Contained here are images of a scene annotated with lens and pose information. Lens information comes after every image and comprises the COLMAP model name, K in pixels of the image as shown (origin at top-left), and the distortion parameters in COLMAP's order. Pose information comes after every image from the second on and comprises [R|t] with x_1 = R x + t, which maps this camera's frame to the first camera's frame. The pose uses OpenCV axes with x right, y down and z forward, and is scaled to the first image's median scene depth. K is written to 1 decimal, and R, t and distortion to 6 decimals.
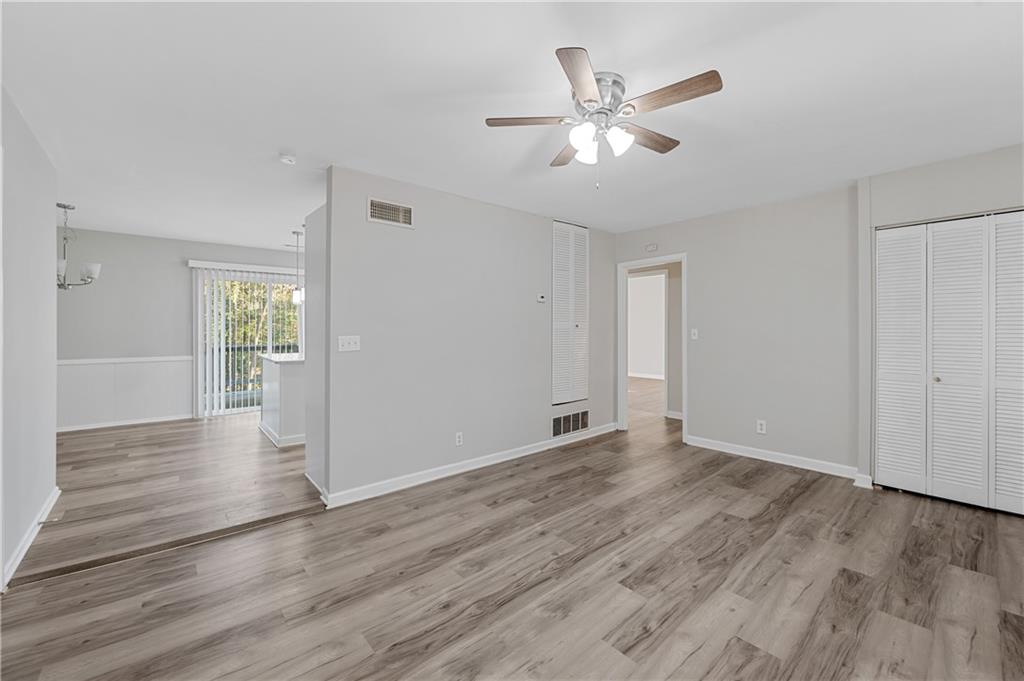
lens RADIAL K [[414.6, 0, 509.4], [0, 414.6, 332.7], [0, 0, 1]] dist [-0.003578, 0.000104]
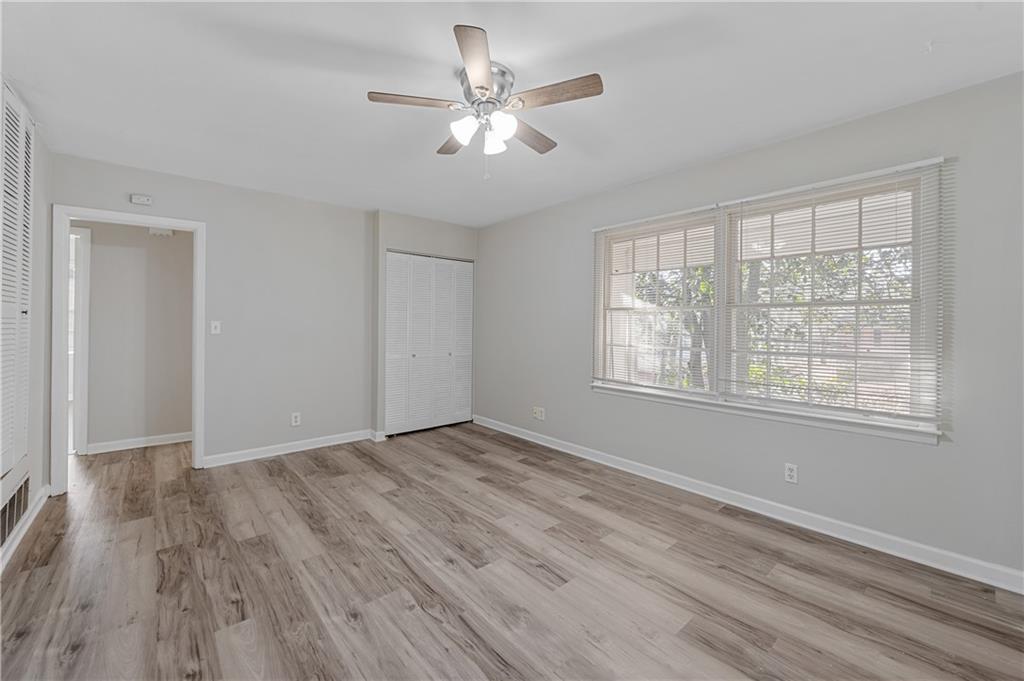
lens RADIAL K [[411.1, 0, 511.1], [0, 411.1, 325.0], [0, 0, 1]] dist [-0.001205, 0.000307]
pose [[-0.002293, 0.001922, 0.999996, -0.615413], [0.002153, 0.999996, -0.001917, 0.002155], [-0.999995, 0.002148, -0.002297, 0.748679]]
